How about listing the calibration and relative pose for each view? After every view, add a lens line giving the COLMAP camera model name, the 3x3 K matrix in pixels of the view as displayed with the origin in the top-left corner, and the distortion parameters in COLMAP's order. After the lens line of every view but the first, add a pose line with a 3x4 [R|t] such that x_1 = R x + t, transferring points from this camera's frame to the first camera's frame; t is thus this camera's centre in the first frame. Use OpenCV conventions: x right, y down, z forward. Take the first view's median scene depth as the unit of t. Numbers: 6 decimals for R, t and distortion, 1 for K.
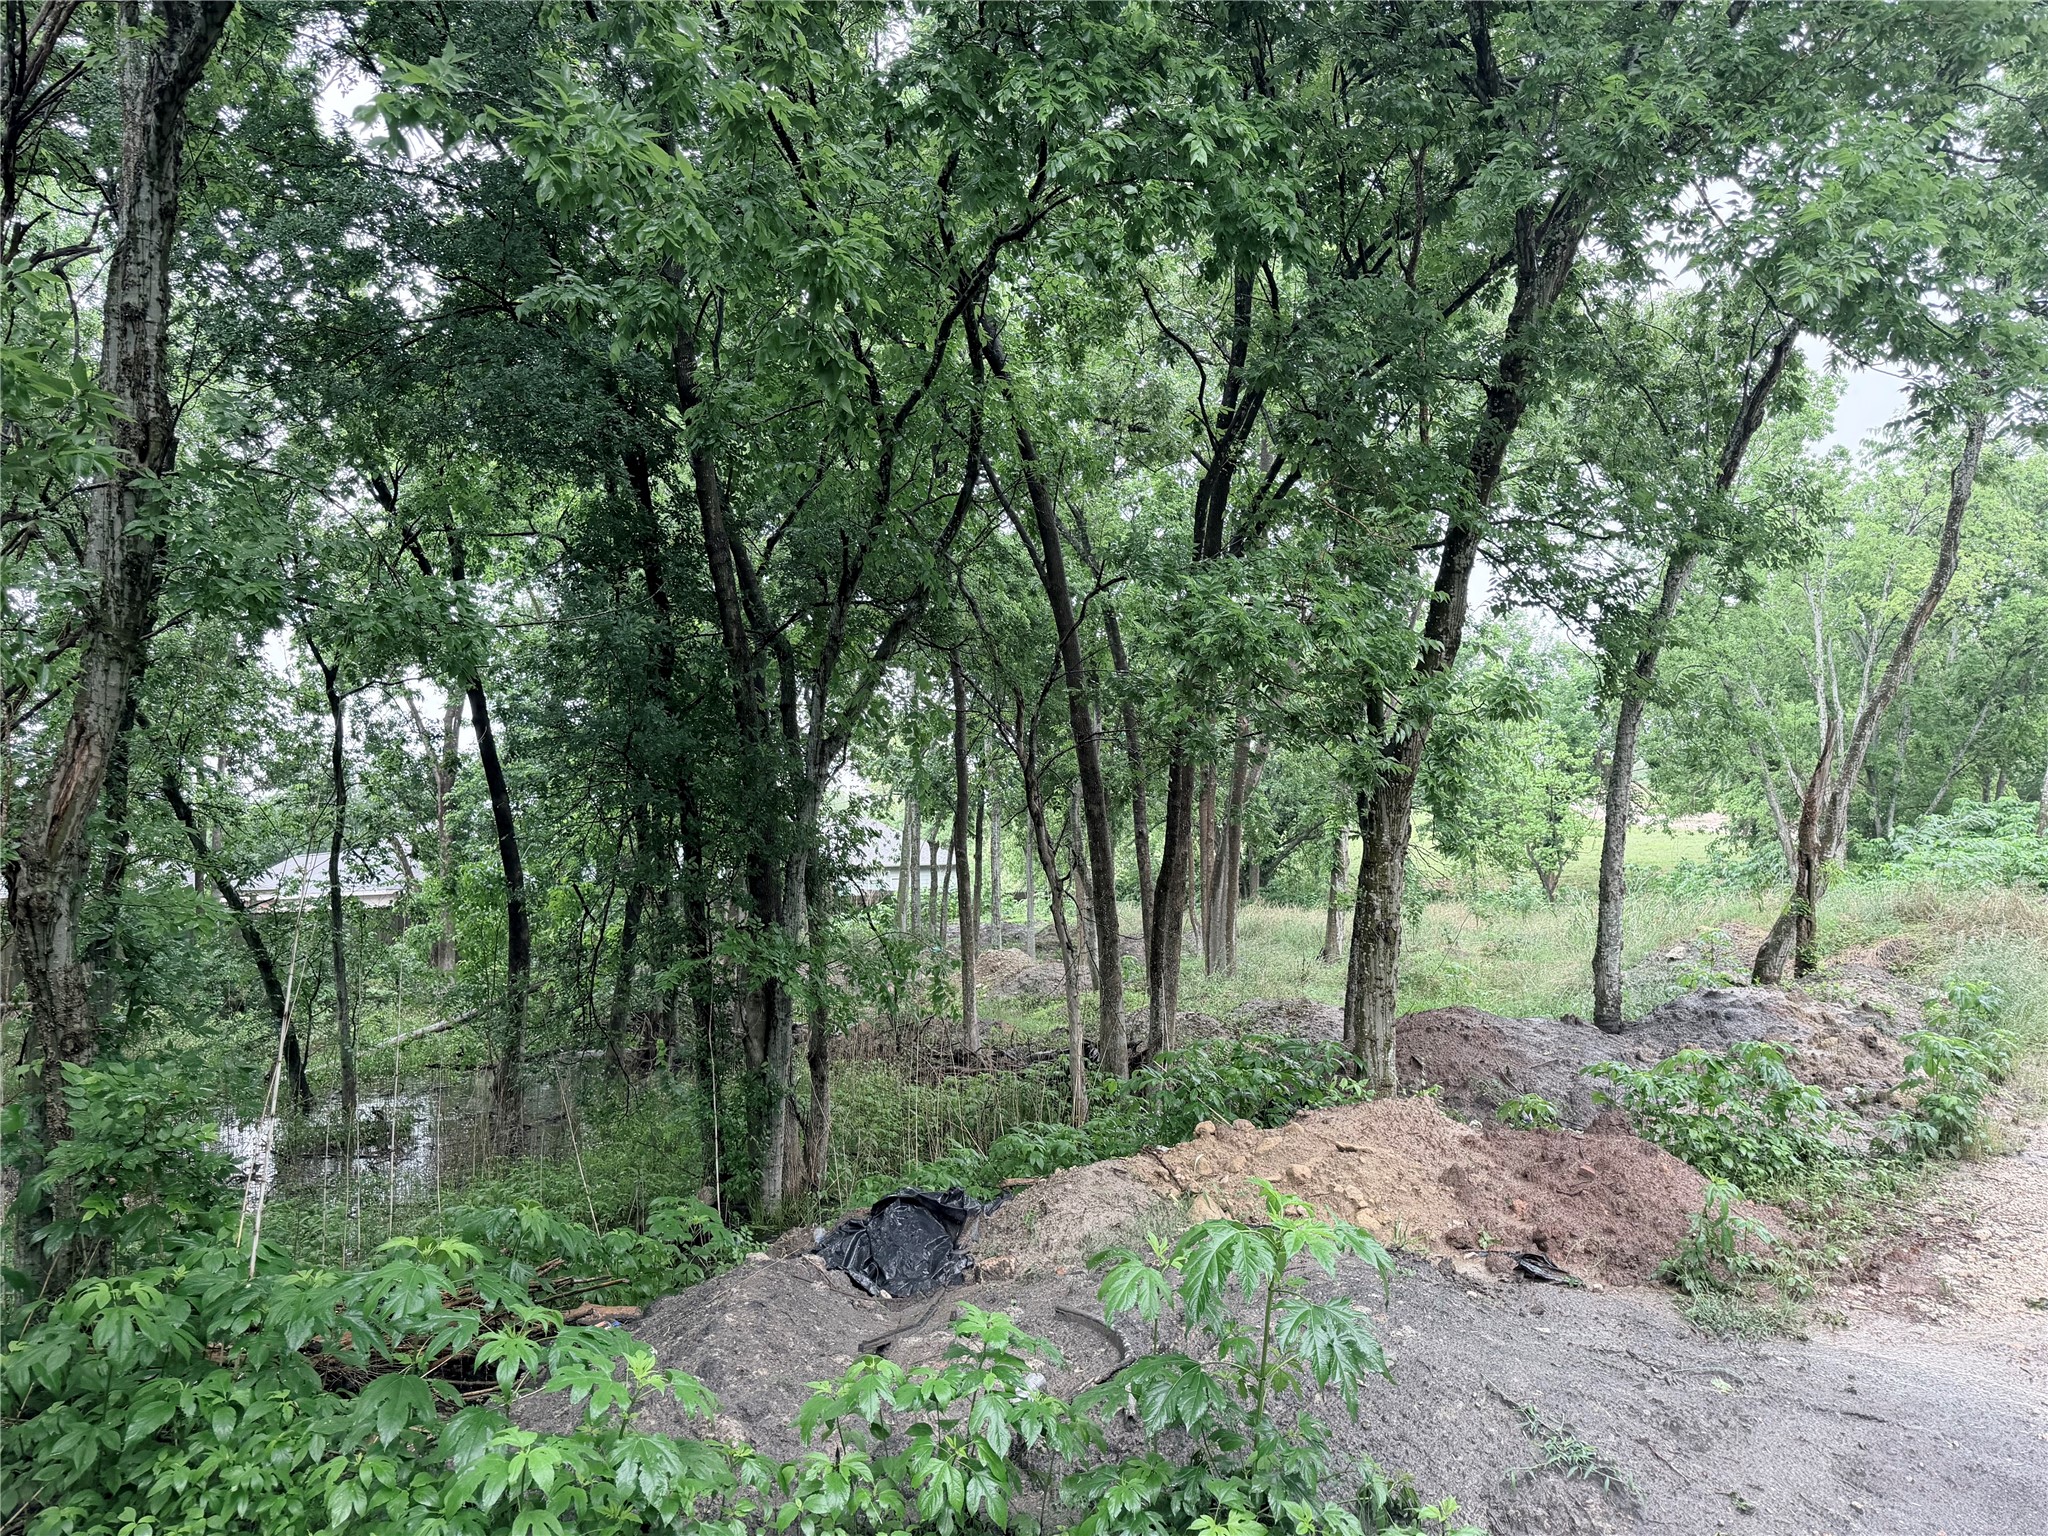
lens RADIAL K [[1459.4, 0, 1028.4], [0, 1459.4, 773.0], [0, 0, 1]] dist [0.000584, -0.020677]
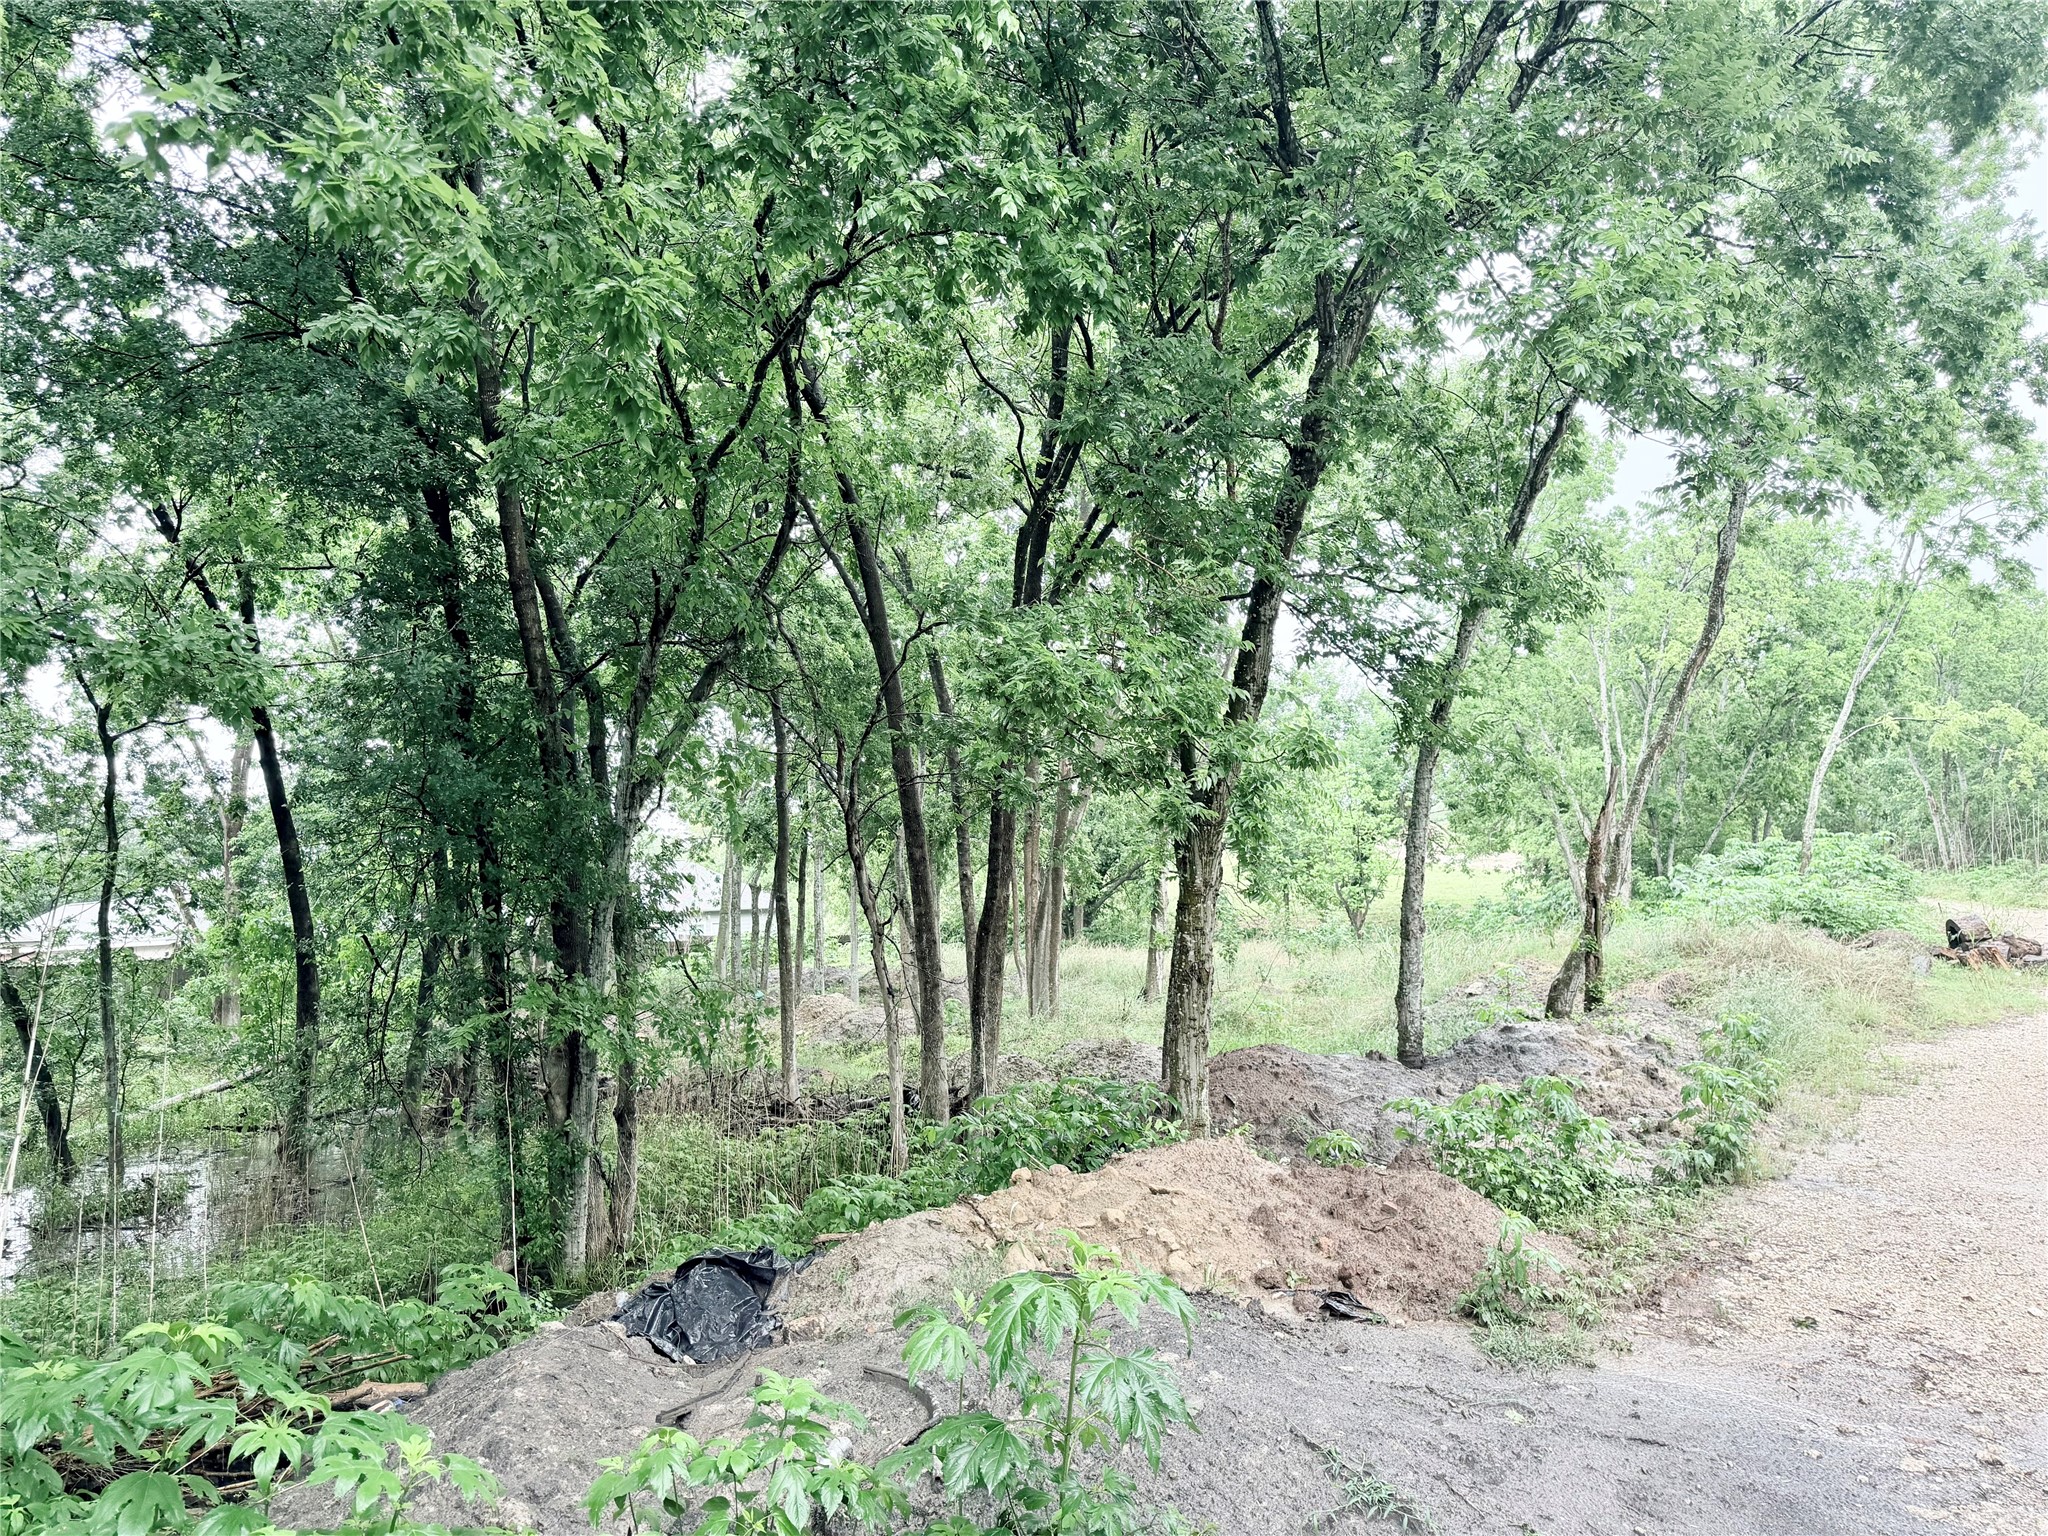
lens RADIAL K [[1455.1, 0, 1024.0], [0, 1455.1, 768.0], [0, 0, 1]] dist [-0.002242, -0.021348]
pose [[0.993464, 0.002168, 0.114128, 0.008992], [0.001418, 0.999508, -0.031324, -0.002923], [-0.114140, 0.031281, 0.992972, 0.005403]]
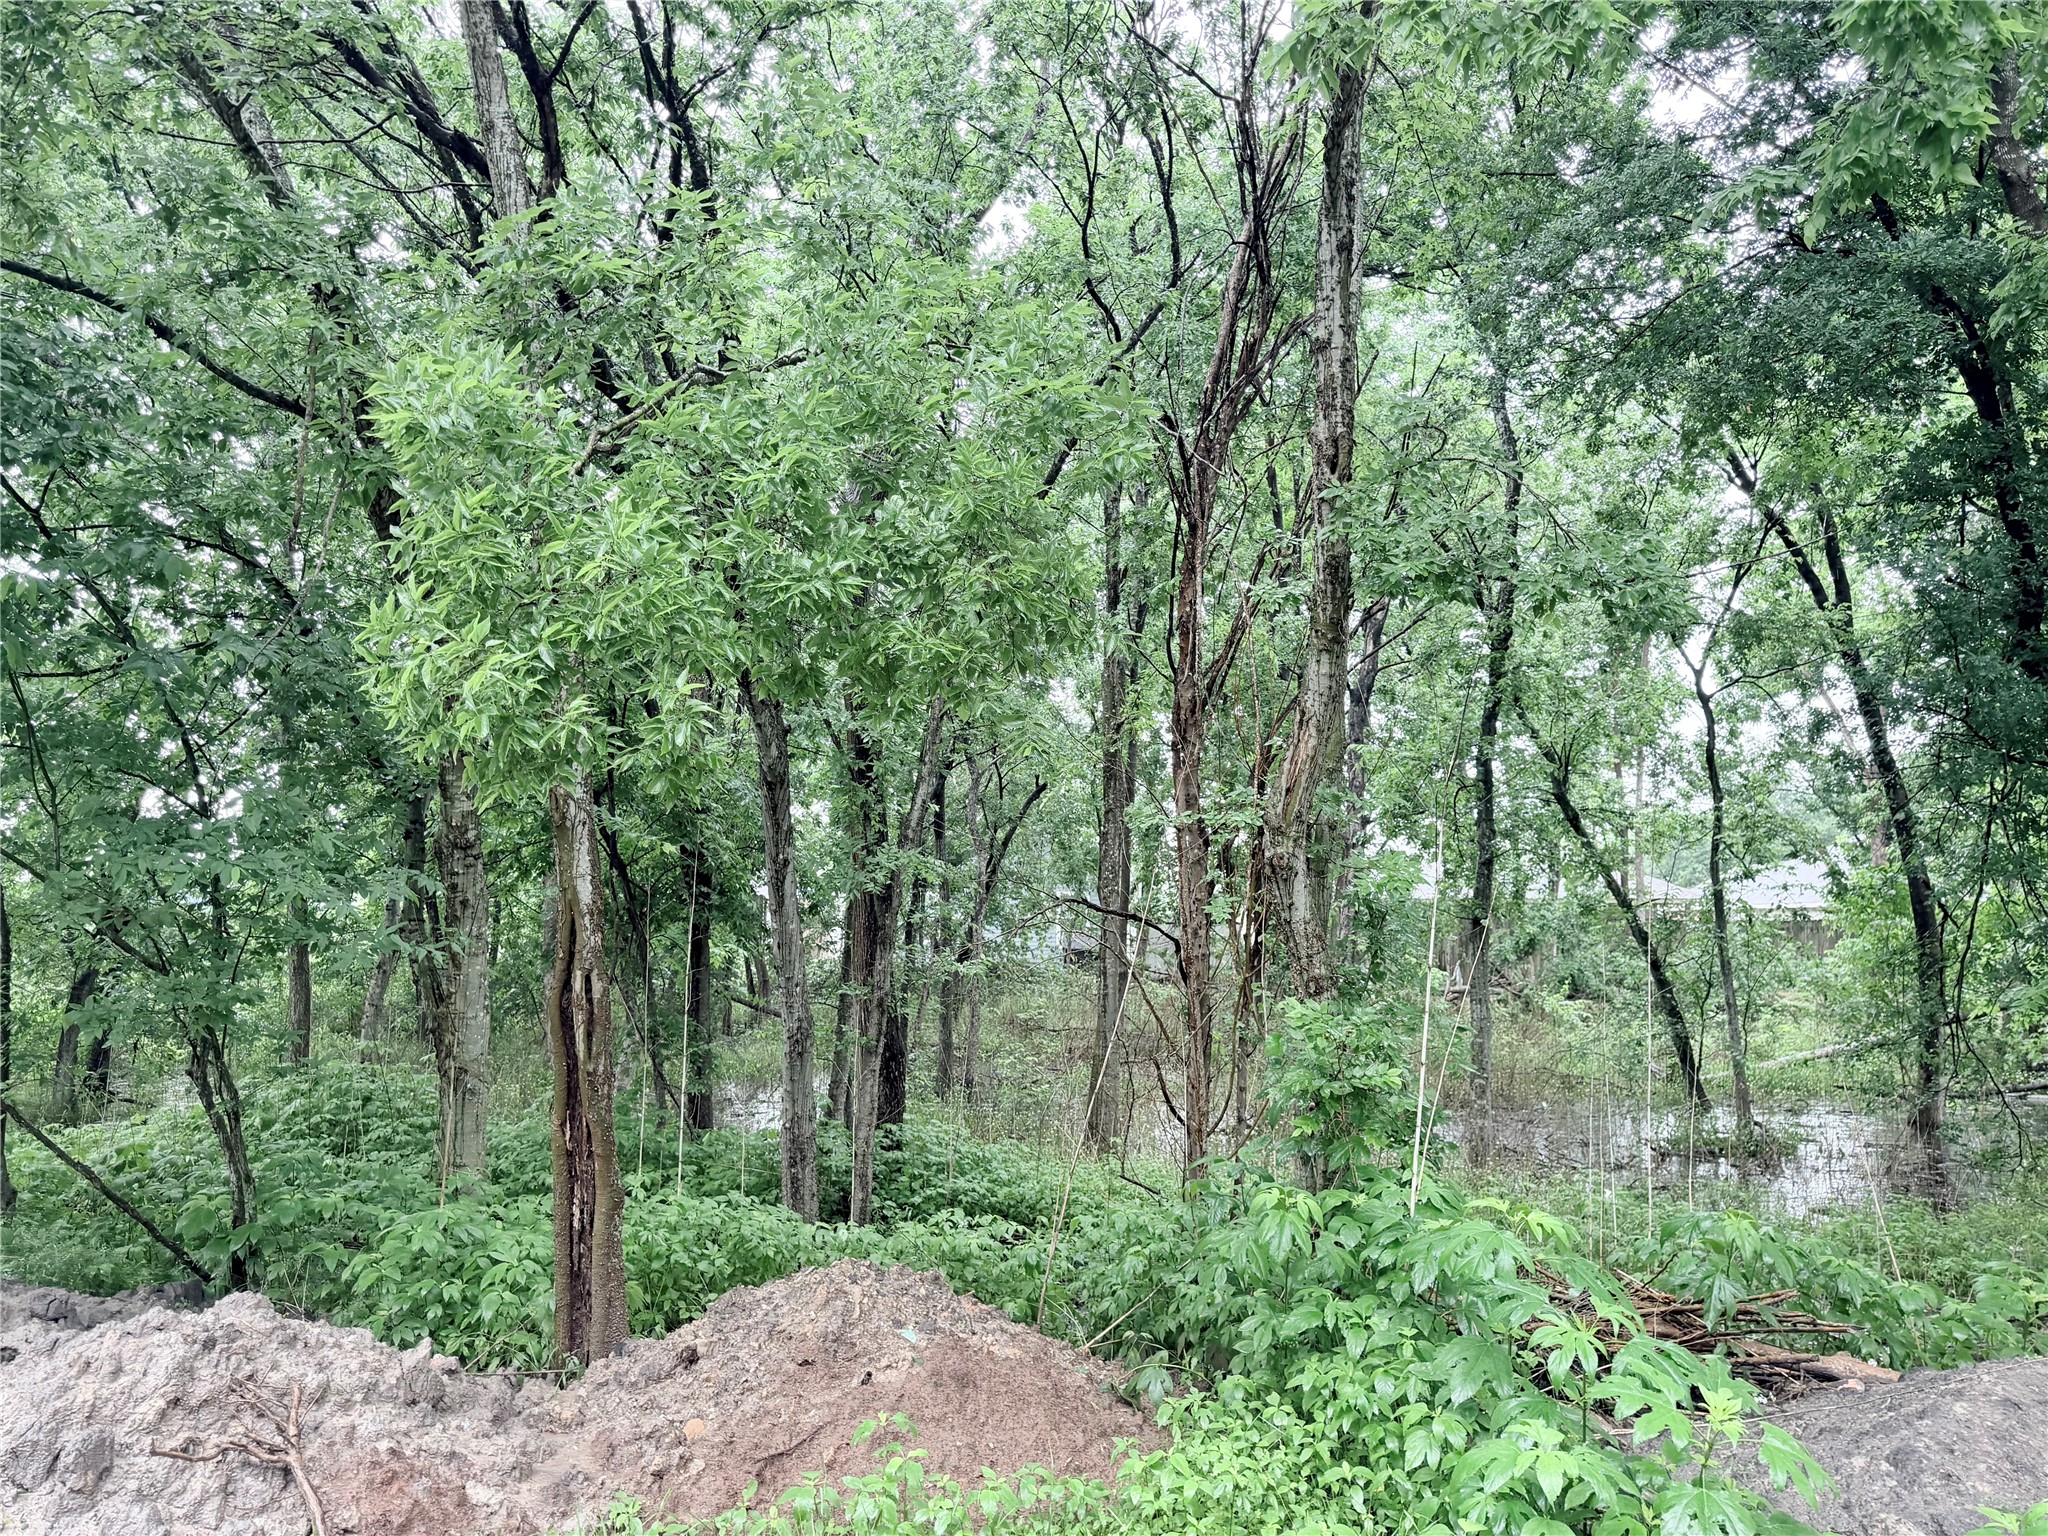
lens RADIAL K [[1440.5, 0, 1024.0], [0, 1440.5, 768.0], [0, 0, 1]] dist [0.042662, -0.044542]
pose [[0.579871, -0.042739, -0.813587, 0.087077], [0.028982, 0.999073, -0.031826, 0.024549], [0.814193, -0.005124, 0.580572, 0.083519]]
